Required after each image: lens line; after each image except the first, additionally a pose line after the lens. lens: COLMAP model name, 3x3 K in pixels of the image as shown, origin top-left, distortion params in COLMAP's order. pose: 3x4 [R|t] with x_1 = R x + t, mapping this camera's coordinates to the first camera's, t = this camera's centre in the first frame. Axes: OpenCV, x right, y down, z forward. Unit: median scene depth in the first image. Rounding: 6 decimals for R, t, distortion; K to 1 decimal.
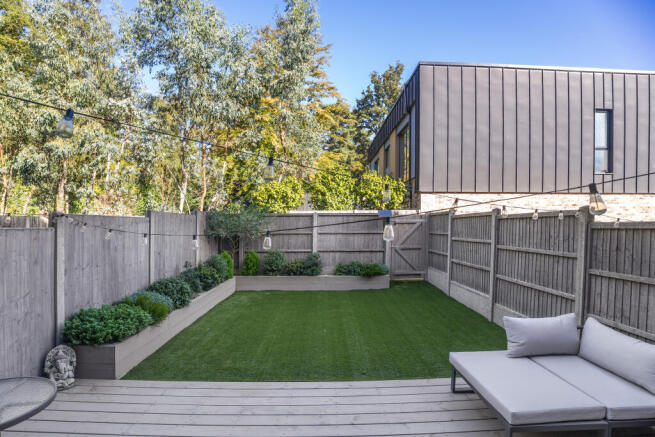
lens RADIAL K [[321.1, 0, 329.5], [0, 321.1, 236.8], [0, 0, 1]] dist [-0.054720, 0.000383]
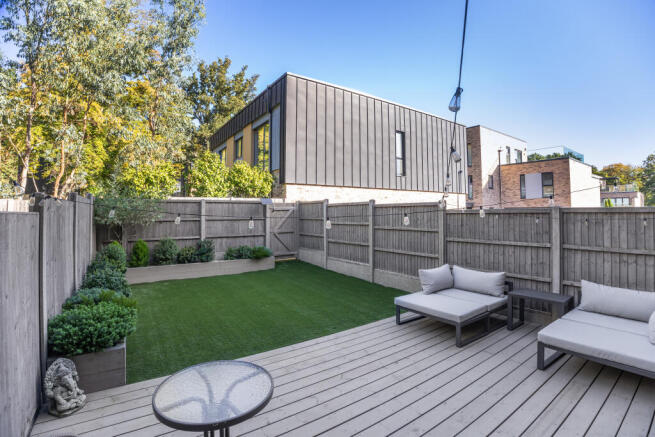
lens RADIAL K [[310.5, 0, 327.5], [0, 310.5, 218.5], [0, 0, 1]] dist [-0.075436, 0.001278]
pose [[0.830206, -0.008842, 0.557386, -0.254590], [0.019447, 0.999725, -0.013106, 0.004657], [-0.557117, 0.021720, 0.830150, -0.005564]]
